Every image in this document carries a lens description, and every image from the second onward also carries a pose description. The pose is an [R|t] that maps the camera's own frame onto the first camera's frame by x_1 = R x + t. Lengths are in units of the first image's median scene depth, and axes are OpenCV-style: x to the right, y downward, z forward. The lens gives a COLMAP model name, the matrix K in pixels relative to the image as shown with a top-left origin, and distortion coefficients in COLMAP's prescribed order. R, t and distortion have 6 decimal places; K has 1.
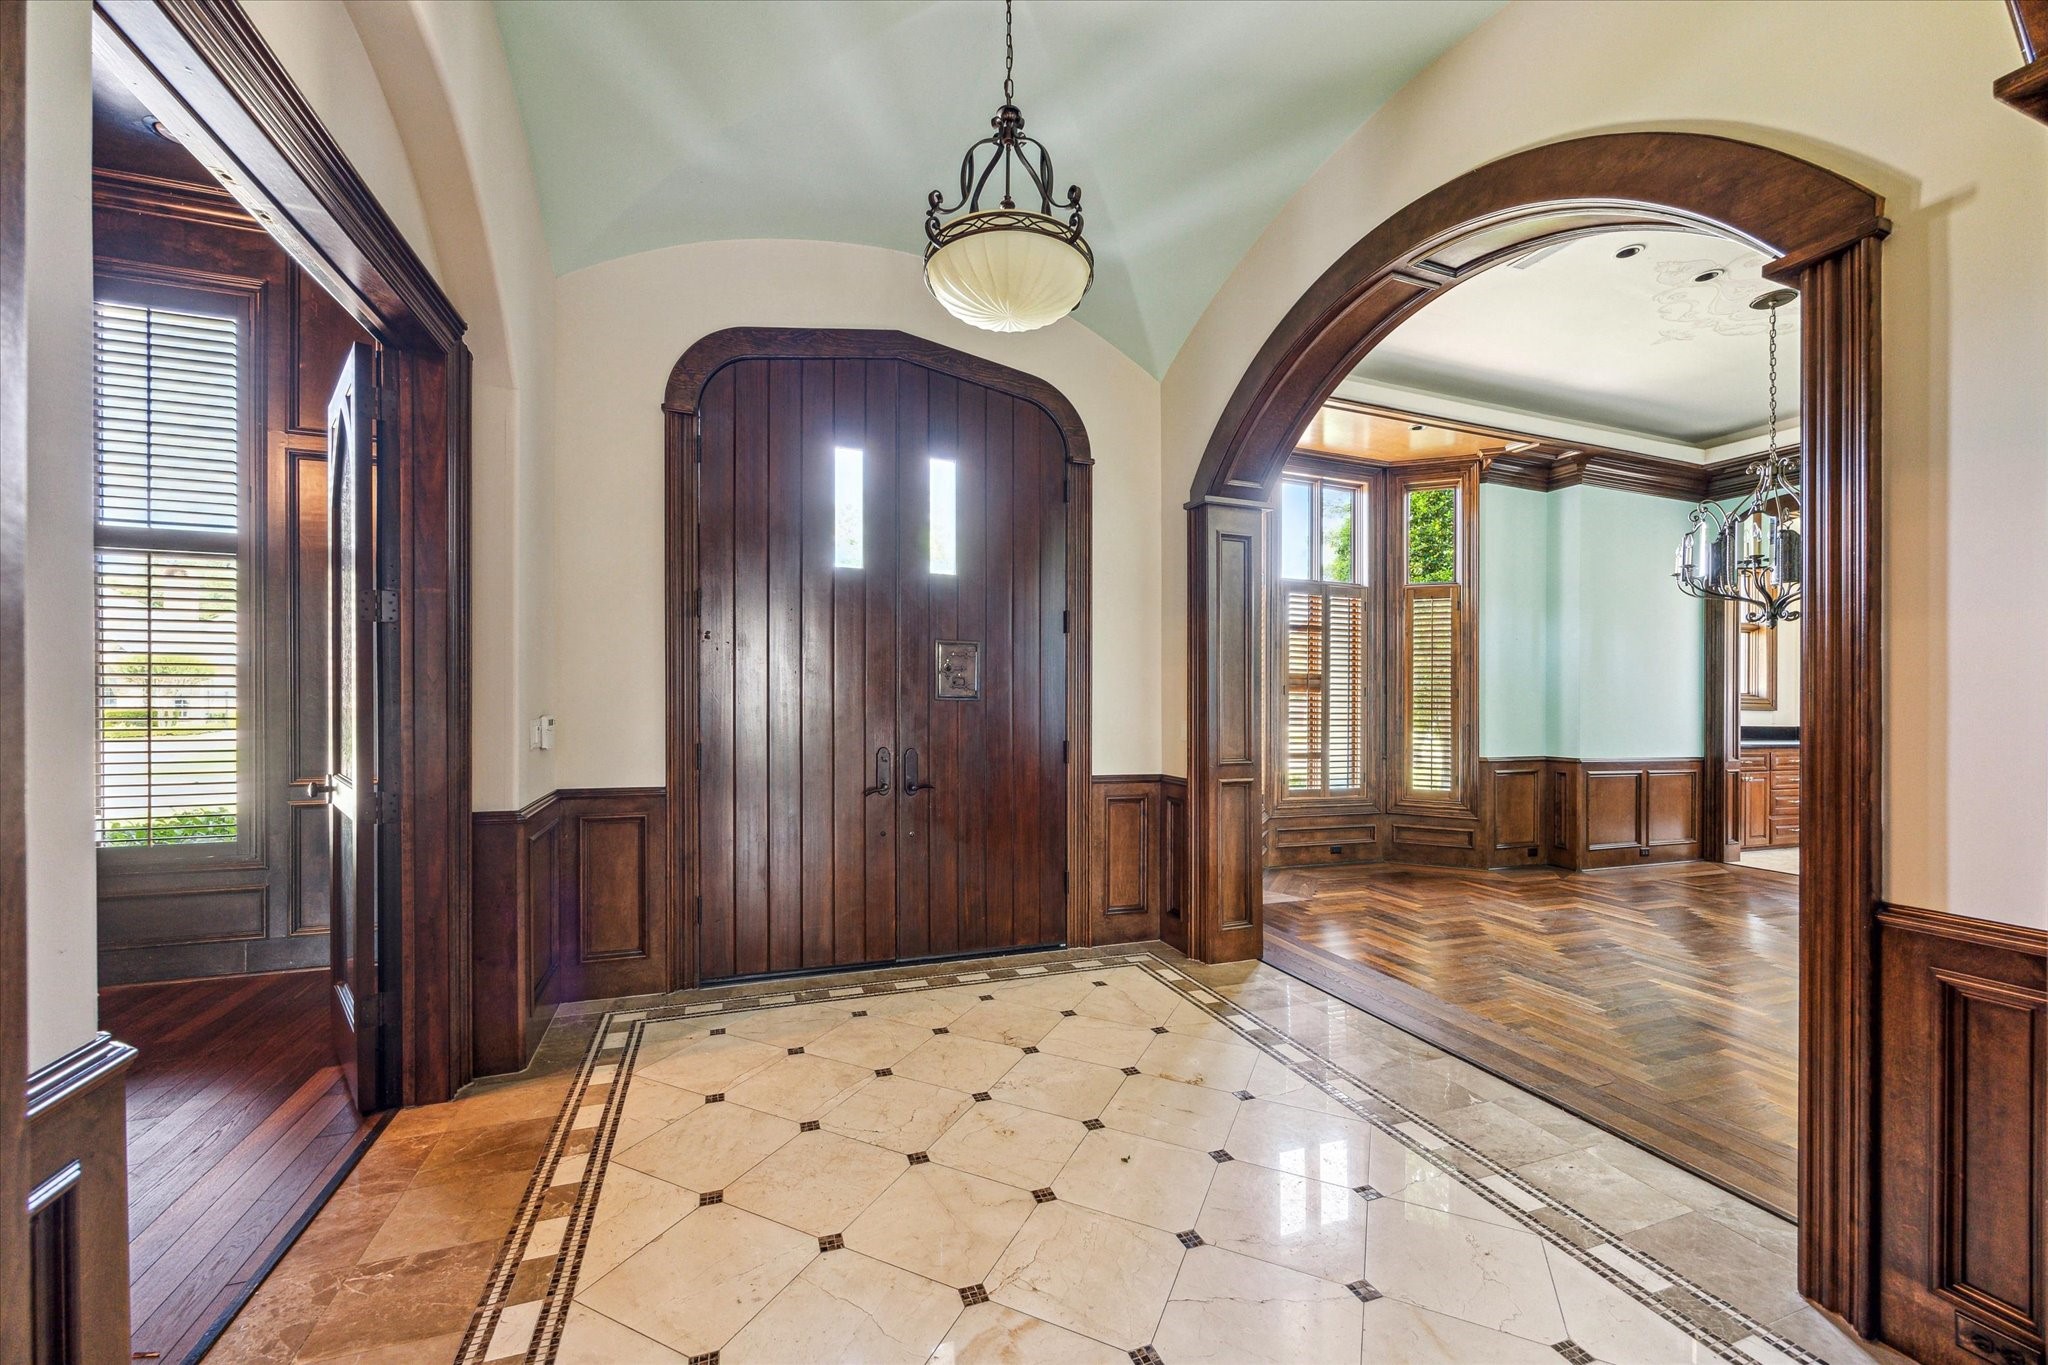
lens RADIAL K [[793.2, 0, 1017.7], [0, 793.2, 693.5], [0, 0, 1]] dist [-0.007104, 0.000302]
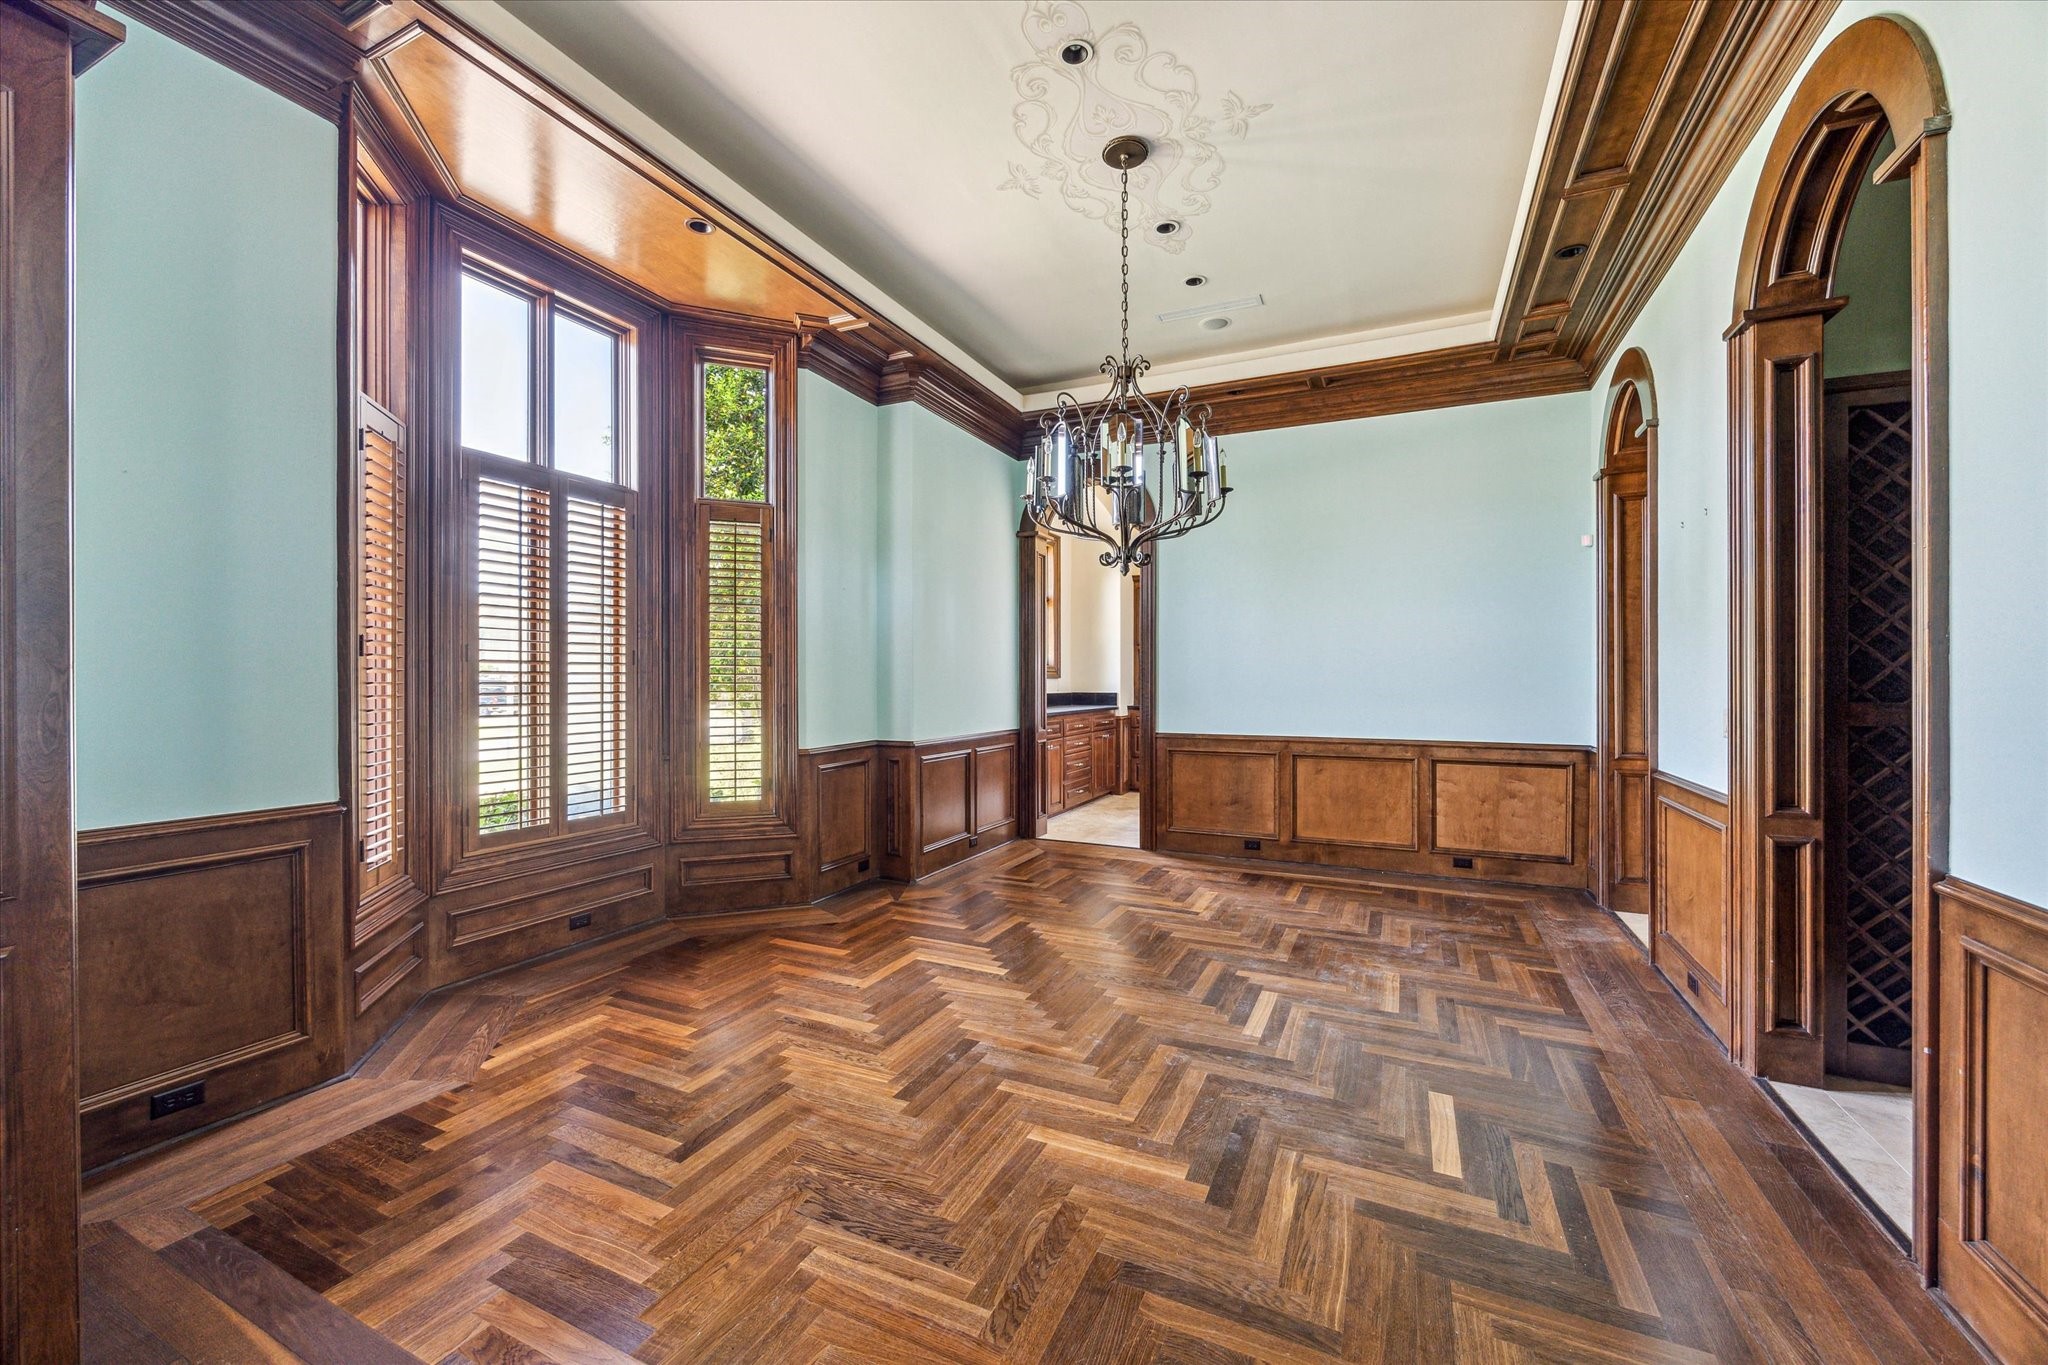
lens RADIAL K [[793.2, 0, 1024.0], [0, 793.2, 671.8], [0, 0, 1]] dist [-0.007104, 0.000302]
pose [[0.714836, -0.008294, 0.699243, 0.225117], [0.002655, 0.999955, 0.009146, 0.004422], [-0.699287, -0.004682, 0.714826, 0.339482]]
